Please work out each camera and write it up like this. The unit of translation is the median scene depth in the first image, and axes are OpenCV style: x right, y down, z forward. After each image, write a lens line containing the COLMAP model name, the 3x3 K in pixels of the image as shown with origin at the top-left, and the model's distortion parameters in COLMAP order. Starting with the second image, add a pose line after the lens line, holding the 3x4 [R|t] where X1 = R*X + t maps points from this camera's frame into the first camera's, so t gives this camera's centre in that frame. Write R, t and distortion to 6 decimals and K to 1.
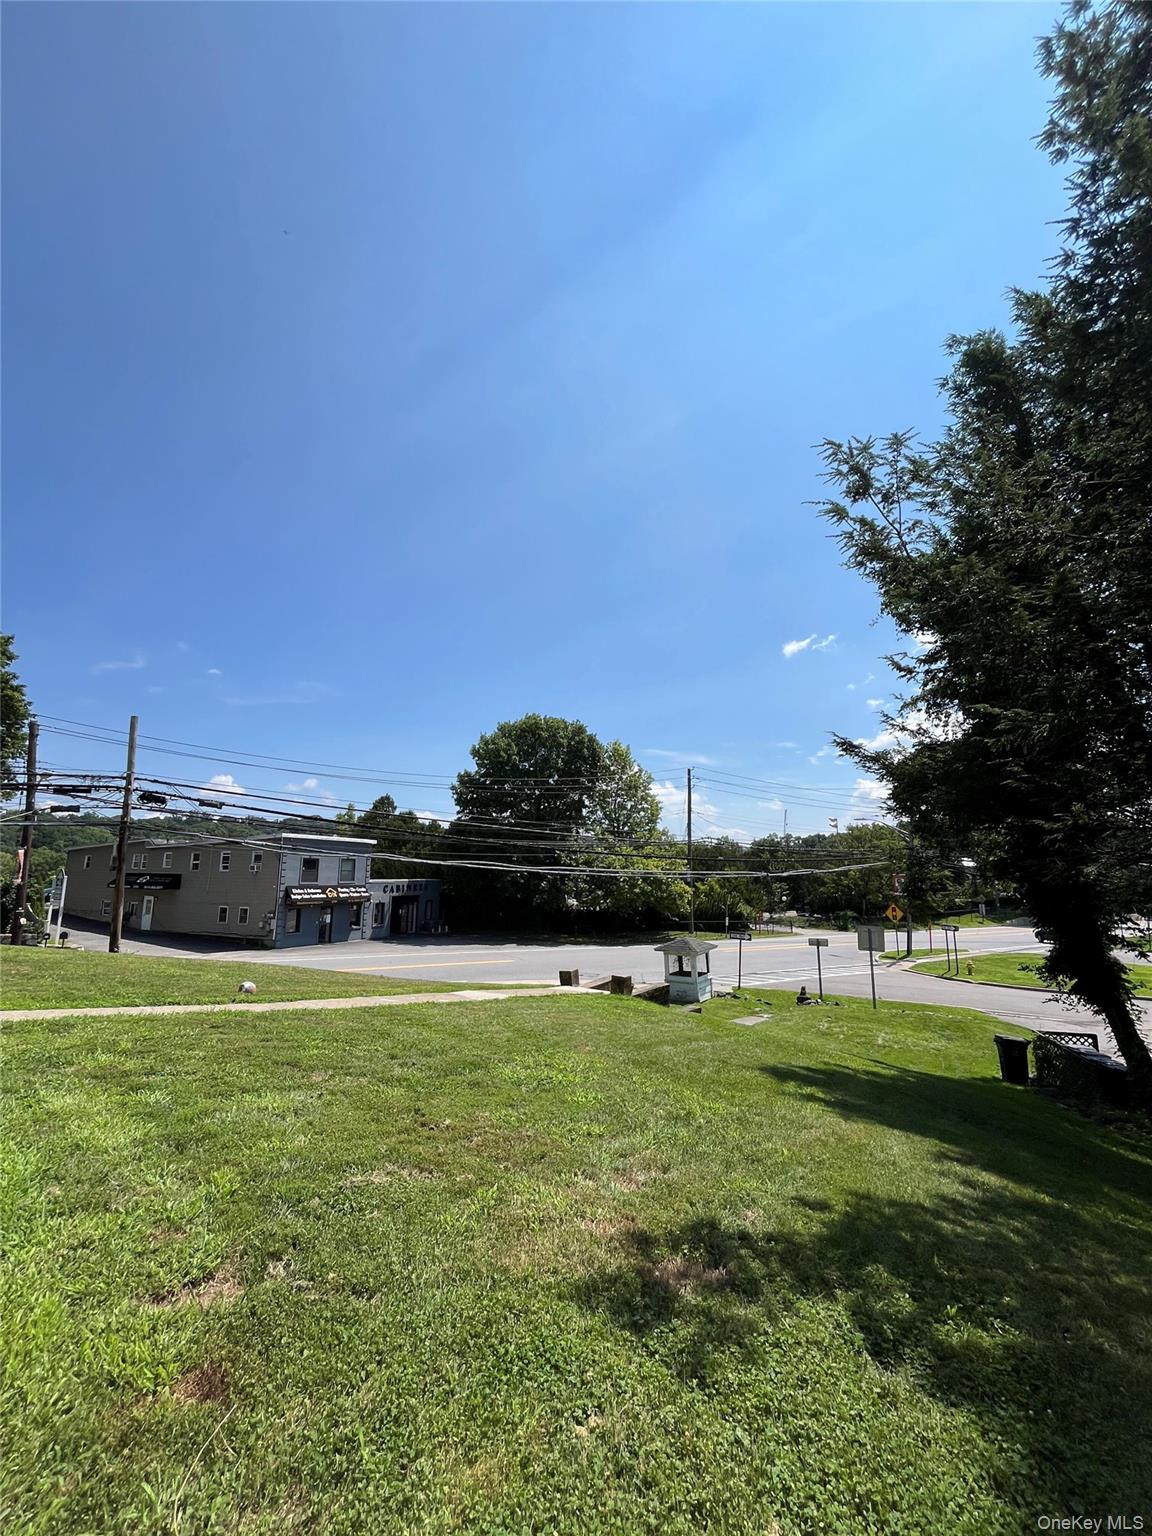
lens RADIAL K [[623.8, 0, 579.6], [0, 623.8, 768.2], [0, 0, 1]] dist [-0.002500, -0.000152]
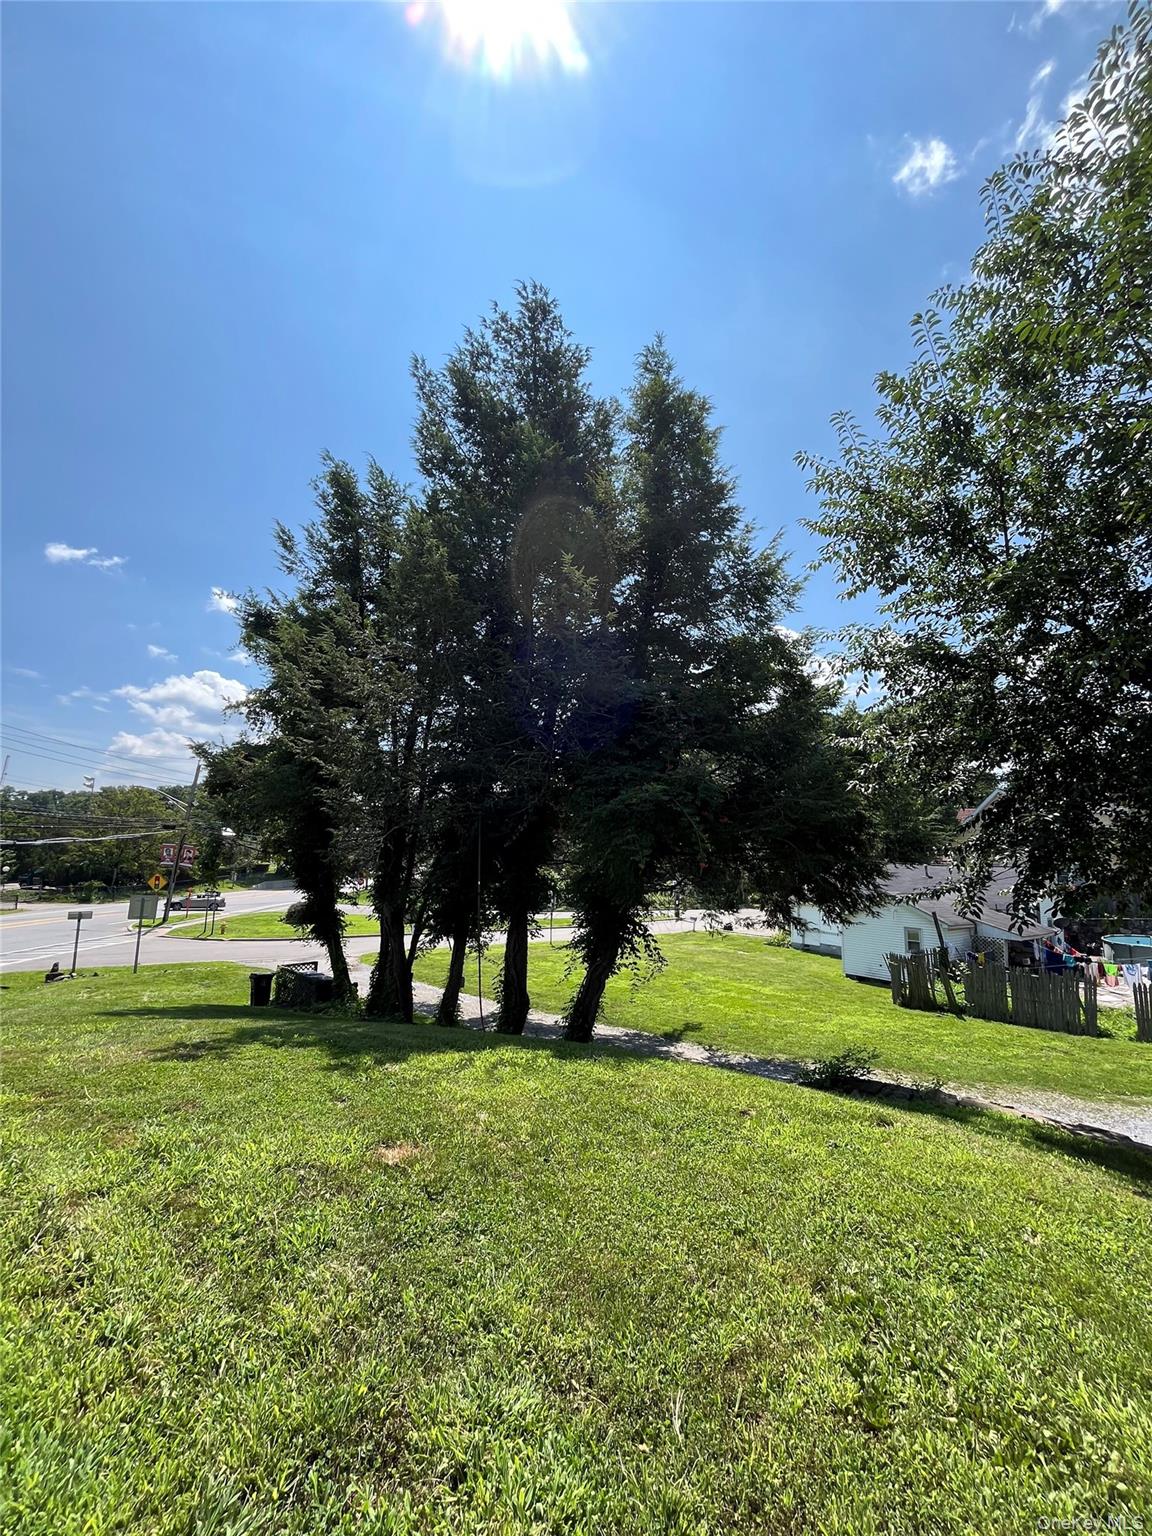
lens RADIAL K [[623.8, 0, 579.6], [0, 623.8, 768.2], [0, 0, 1]] dist [-0.002500, -0.000152]
pose [[0.480788, 0.122979, 0.868170, -0.110422], [-0.167946, 0.984700, -0.046478, -0.028259], [-0.860602, -0.123460, 0.494086, -0.107393]]
